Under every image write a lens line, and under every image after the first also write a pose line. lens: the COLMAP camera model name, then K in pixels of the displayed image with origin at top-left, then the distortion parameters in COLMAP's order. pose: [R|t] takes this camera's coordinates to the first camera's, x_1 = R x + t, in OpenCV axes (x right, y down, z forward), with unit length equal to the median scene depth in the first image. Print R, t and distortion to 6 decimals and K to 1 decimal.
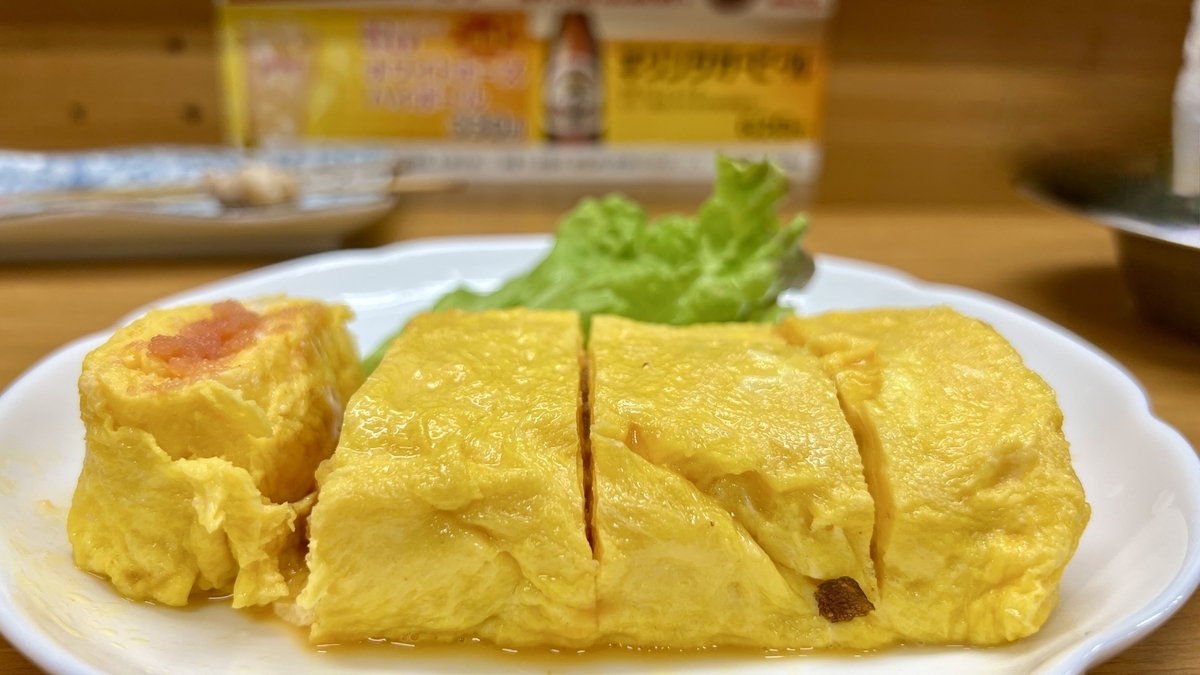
lens RADIAL K [[954.6, 0, 600.0], [0, 954.6, 337.5], [0, 0, 1]] dist [0.003163, -0.004652]
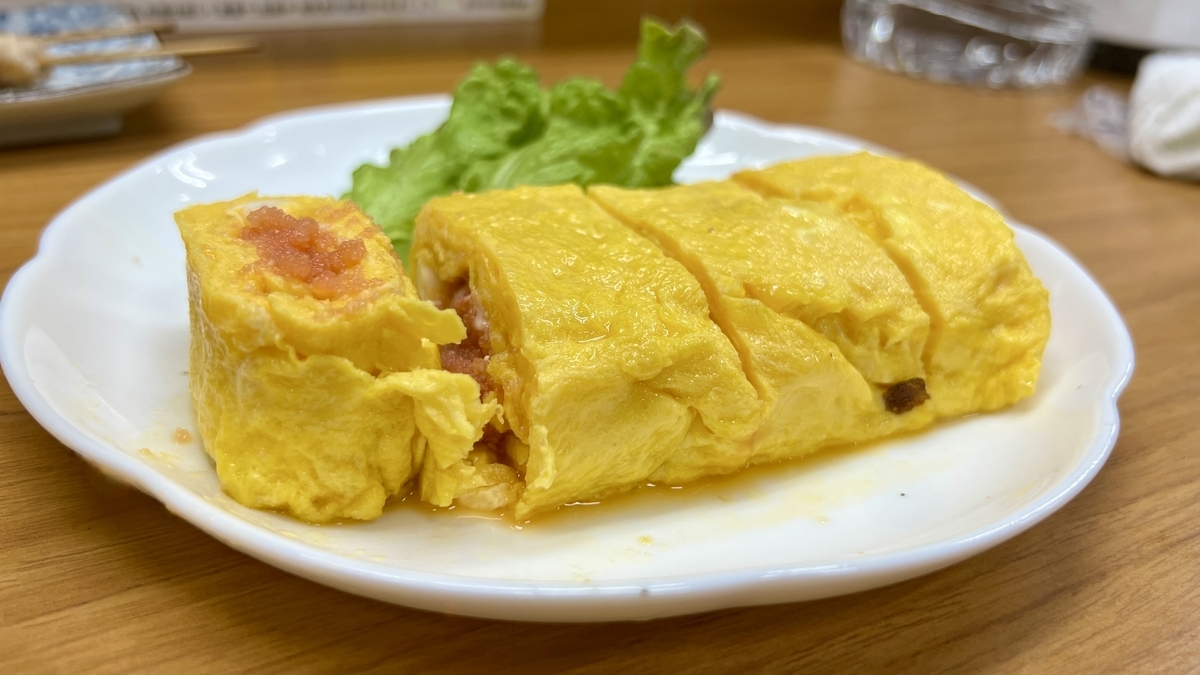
lens RADIAL K [[976.2, 0, 600.0], [0, 976.2, 337.5], [0, 0, 1]] dist [0.143926, -0.001644]
pose [[0.904744, -0.153803, 0.397219, -0.642495], [0.082030, 0.977992, 0.191838, -0.094156], [-0.417982, -0.140981, 0.897449, -0.019140]]
